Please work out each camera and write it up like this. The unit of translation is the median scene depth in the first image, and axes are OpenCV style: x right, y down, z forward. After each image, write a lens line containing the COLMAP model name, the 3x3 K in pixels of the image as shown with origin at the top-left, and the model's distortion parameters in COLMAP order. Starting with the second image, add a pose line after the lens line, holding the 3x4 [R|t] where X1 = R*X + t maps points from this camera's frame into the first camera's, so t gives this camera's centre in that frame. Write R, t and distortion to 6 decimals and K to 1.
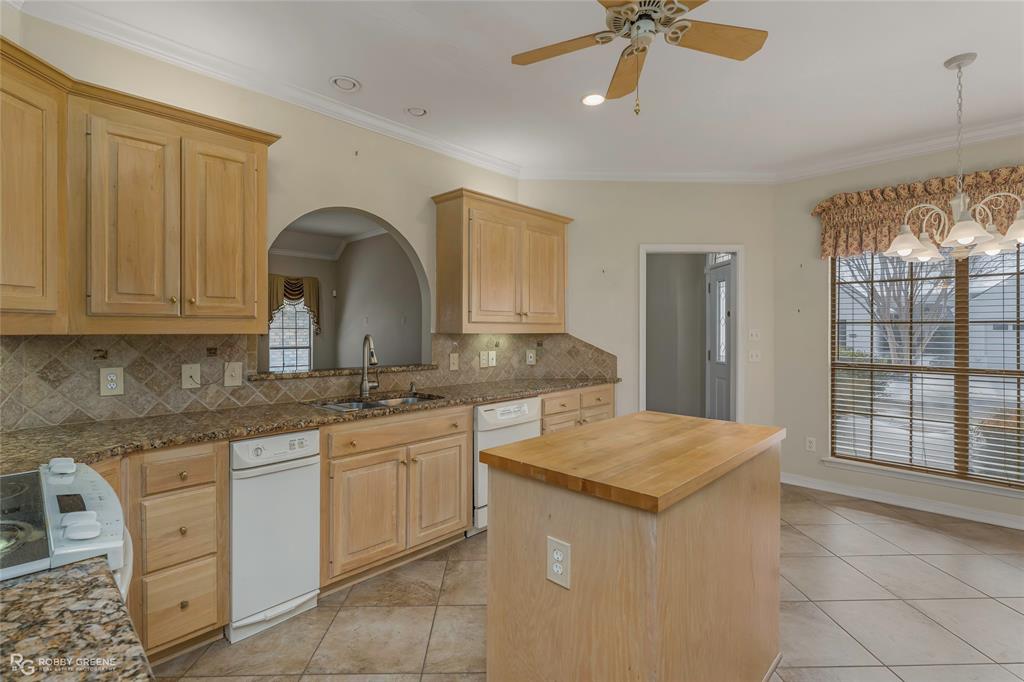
lens RADIAL K [[481.1, 0, 508.5], [0, 481.1, 331.8], [0, 0, 1]] dist [0.000422, 0.000105]
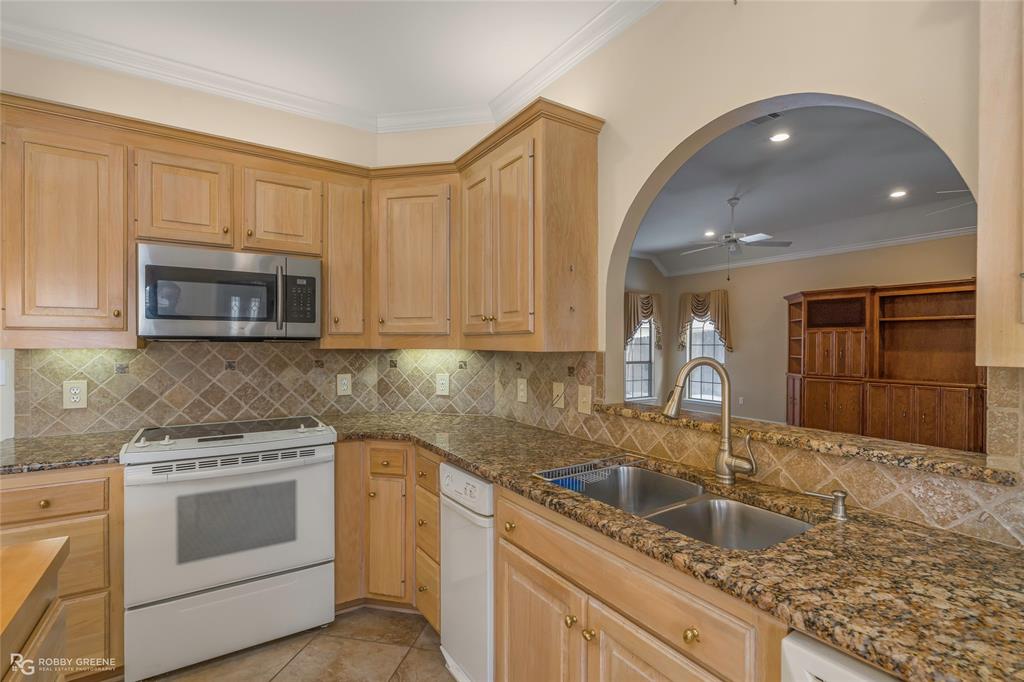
lens RADIAL K [[467.7, 0, 516.7], [0, 467.7, 348.2], [0, 0, 1]] dist [-0.006727, 0.001840]
pose [[-0.211460, 0.004921, -0.977374, 0.193439], [-0.009675, 0.999928, 0.007127, -0.004975], [0.977339, 0.010963, -0.211397, 0.801608]]
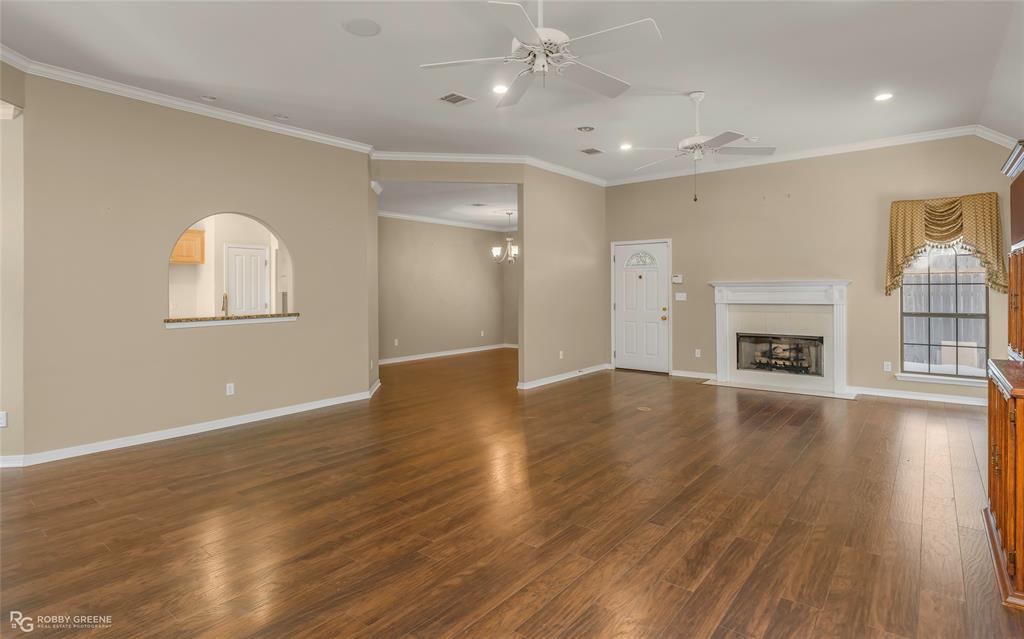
lens RADIAL K [[525.2, 0, 509.9], [0, 525.2, 288.4], [0, 0, 1]] dist [-0.001791, -0.000046]
pose [[-0.996392, 0.002138, -0.084849, -0.976998], [0.001868, 0.999993, 0.003266, -0.011360], [0.084855, 0.003095, -0.996389, 2.565954]]
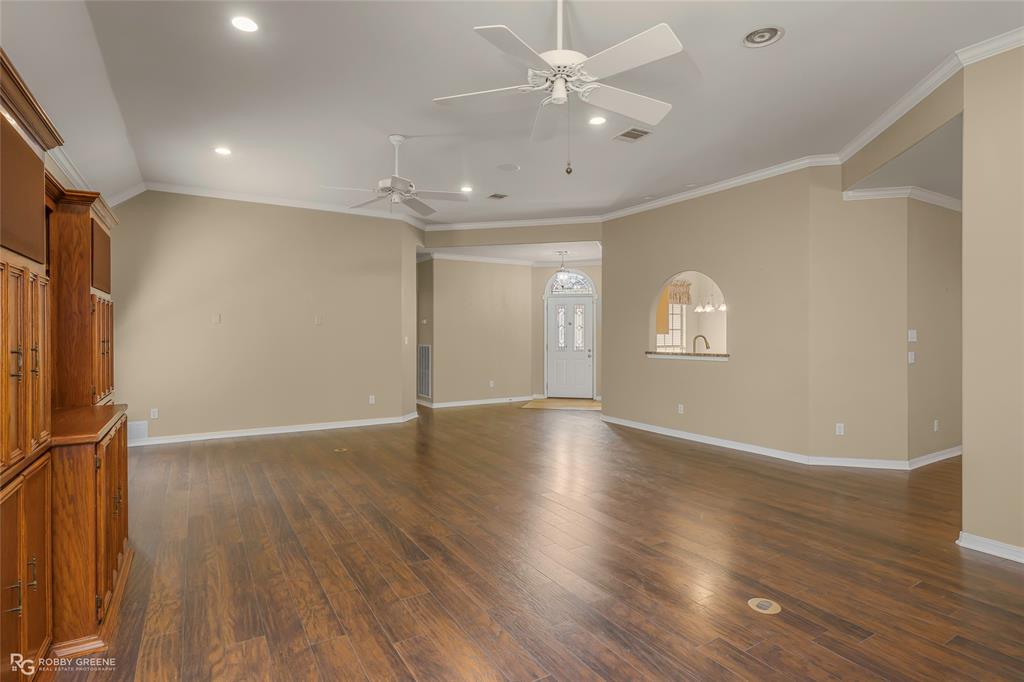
lens RADIAL K [[521.2, 0, 508.2], [0, 521.2, 332.4], [0, 0, 1]] dist [-0.004132, -0.000493]
pose [[0.263713, -0.003401, 0.964595, -2.355606], [0.004587, 0.999987, 0.002272, -0.010508], [-0.964590, 0.003825, 0.263725, 1.081775]]
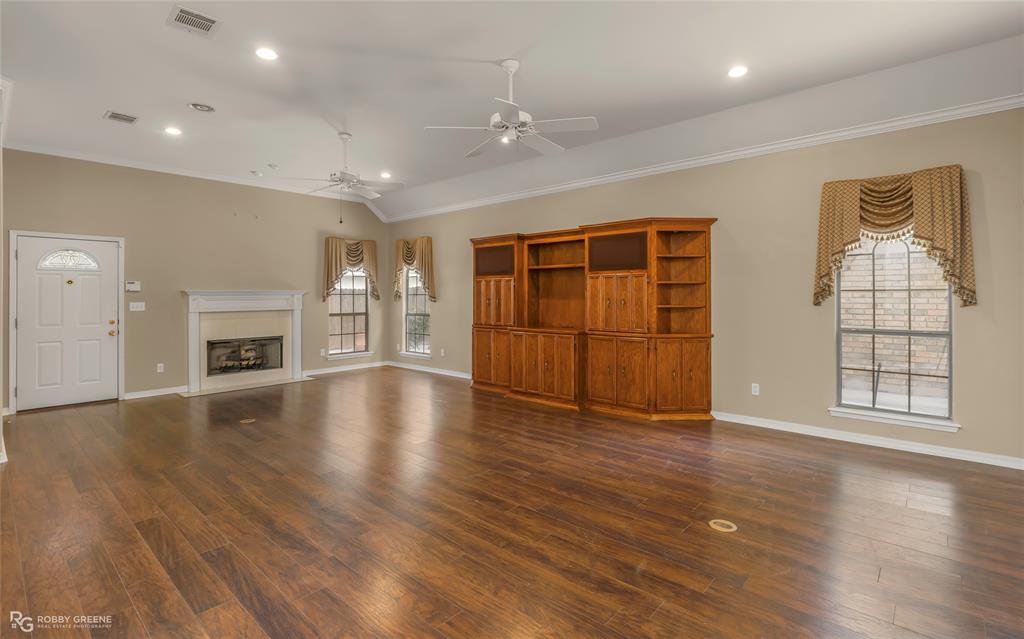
lens RADIAL K [[478.2, 0, 516.6], [0, 478.2, 295.0], [0, 0, 1]] dist [-0.009955, 0.001474]
pose [[0.041589, -0.004192, -0.999126, -0.035537], [0.000021, 0.999991, -0.004195, -0.002742], [0.999135, 0.000154, 0.041589, 1.699958]]
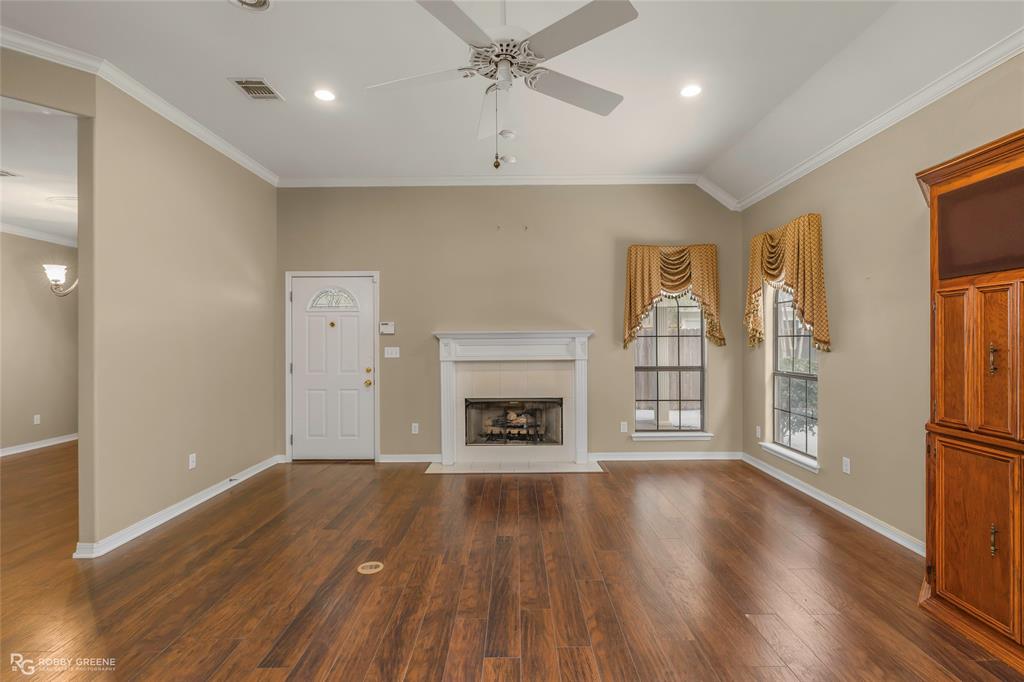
lens RADIAL K [[467.7, 0, 513.5], [0, 467.7, 337.7], [0, 0, 1]] dist [-0.006727, 0.001840]
pose [[-0.725137, -0.001946, -0.688602, -1.176809], [0.000698, 0.999993, -0.003561, -0.007442], [0.688604, -0.003063, -0.725131, 1.672717]]
